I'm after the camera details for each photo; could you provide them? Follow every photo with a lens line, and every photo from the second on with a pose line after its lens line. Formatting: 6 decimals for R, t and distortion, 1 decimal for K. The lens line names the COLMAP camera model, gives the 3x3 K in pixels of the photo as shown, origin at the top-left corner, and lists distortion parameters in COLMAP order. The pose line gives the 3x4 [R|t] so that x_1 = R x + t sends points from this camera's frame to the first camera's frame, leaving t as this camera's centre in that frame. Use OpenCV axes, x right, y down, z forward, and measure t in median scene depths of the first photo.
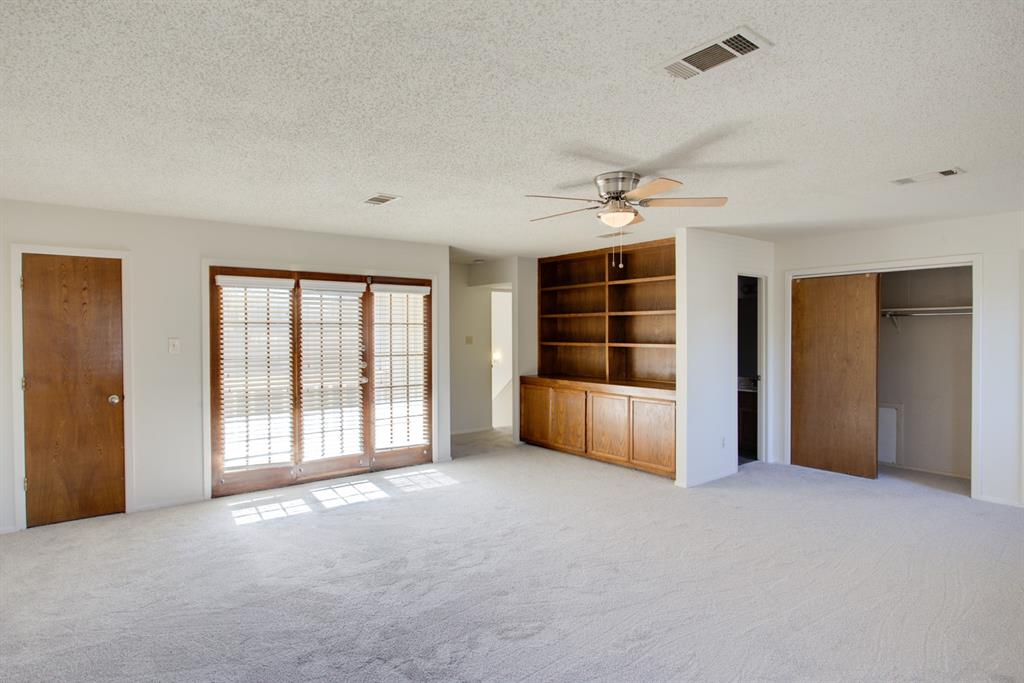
lens RADIAL K [[561.6, 0, 505.7], [0, 561.6, 347.2], [0, 0, 1]] dist [-0.007016, 0.004208]
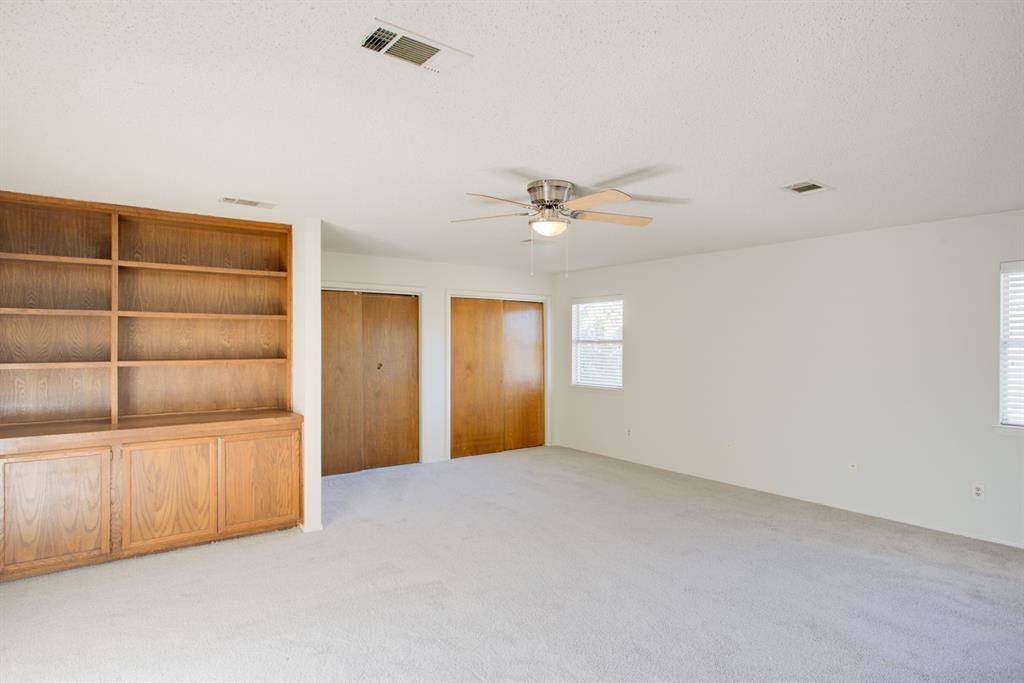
lens RADIAL K [[561.6, 0, 506.3], [0, 561.6, 336.9], [0, 0, 1]] dist [-0.007016, 0.004208]
pose [[0.032566, 0.014062, 0.999371, -0.466869], [0.031848, 0.999379, -0.015100, -0.012346], [-0.998962, 0.032319, 0.032098, 0.633936]]
